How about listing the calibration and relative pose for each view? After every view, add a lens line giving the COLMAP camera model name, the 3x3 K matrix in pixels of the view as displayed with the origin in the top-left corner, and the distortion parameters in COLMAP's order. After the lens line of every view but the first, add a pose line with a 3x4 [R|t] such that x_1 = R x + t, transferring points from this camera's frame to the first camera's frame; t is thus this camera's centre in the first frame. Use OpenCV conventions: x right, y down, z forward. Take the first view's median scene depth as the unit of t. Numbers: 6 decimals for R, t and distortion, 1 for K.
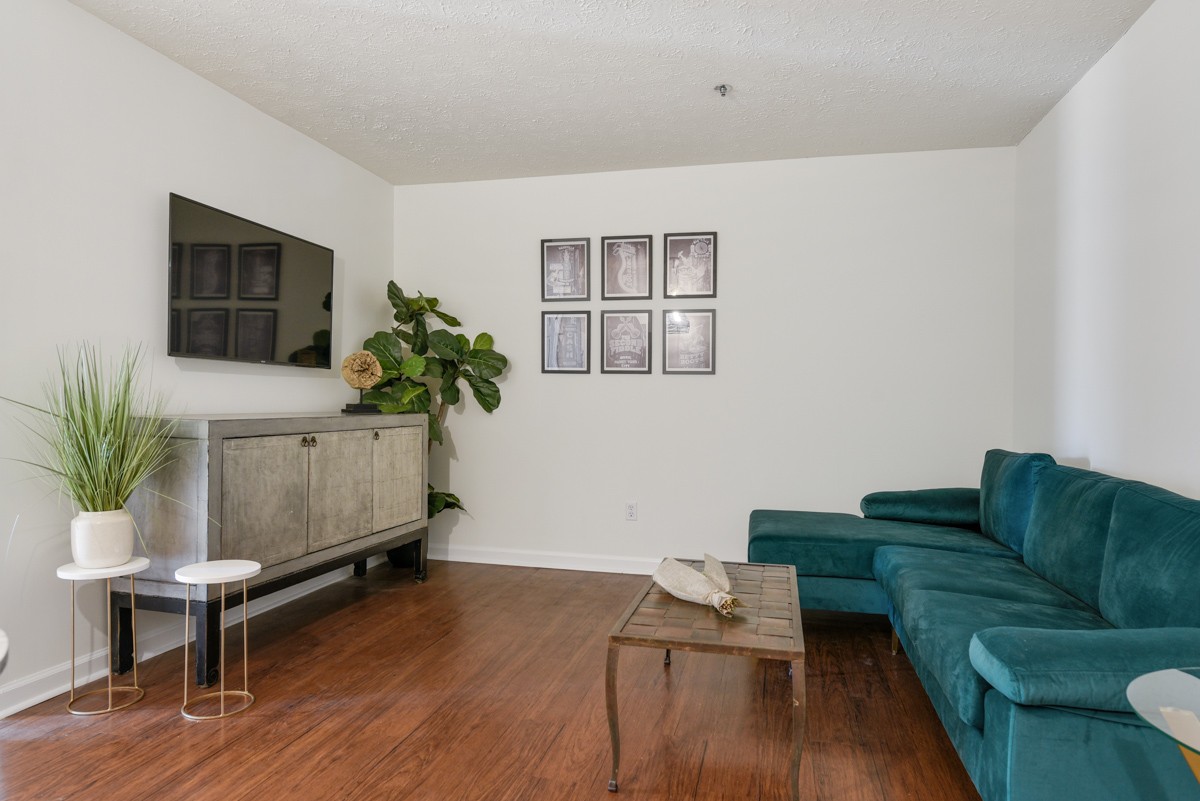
lens RADIAL K [[730.5, 0, 600.0], [0, 730.5, 413.5], [0, 0, 1]] dist [-0.002545, 0.002091]
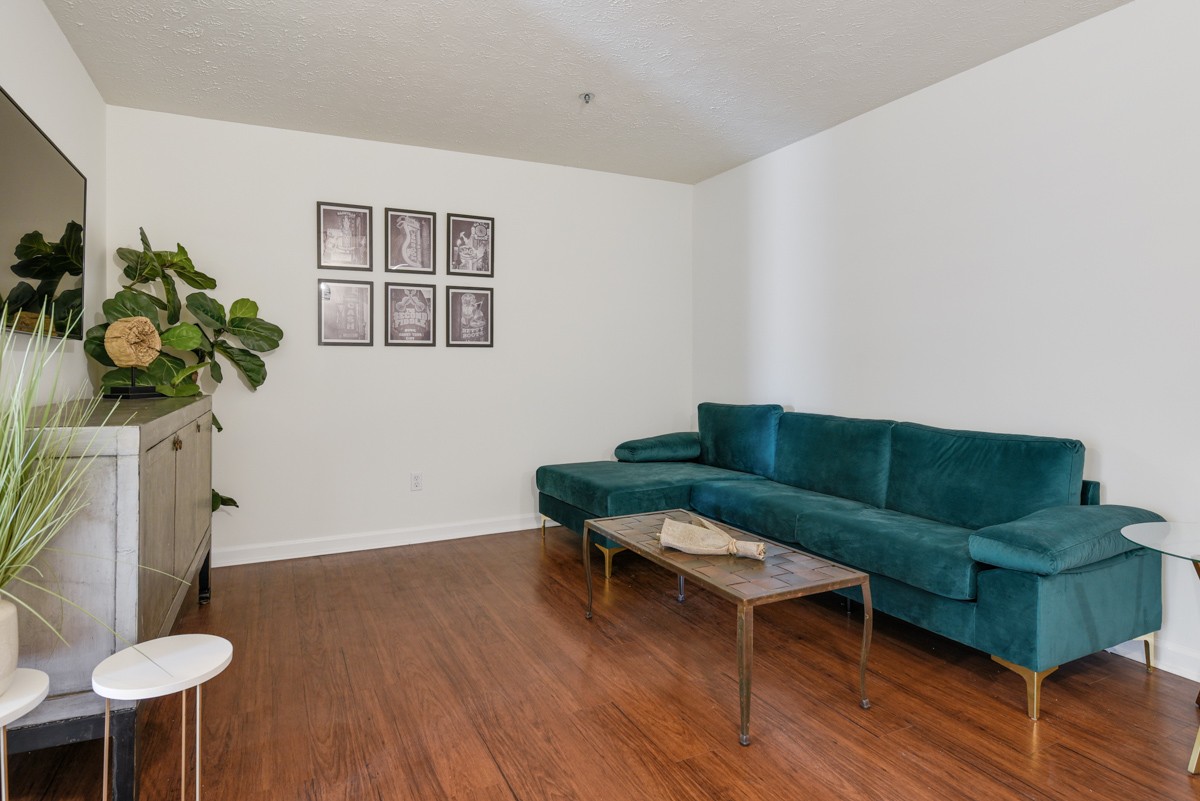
lens RADIAL K [[626.1, 0, 548.3], [0, 626.1, 368.5], [0, 0, 1]] dist [0.007085, -0.000754]
pose [[0.791403, -0.020946, 0.610935, -0.347530], [0.024885, 0.999688, 0.002037, -0.020805], [-0.610788, 0.013591, 0.791678, 0.198307]]
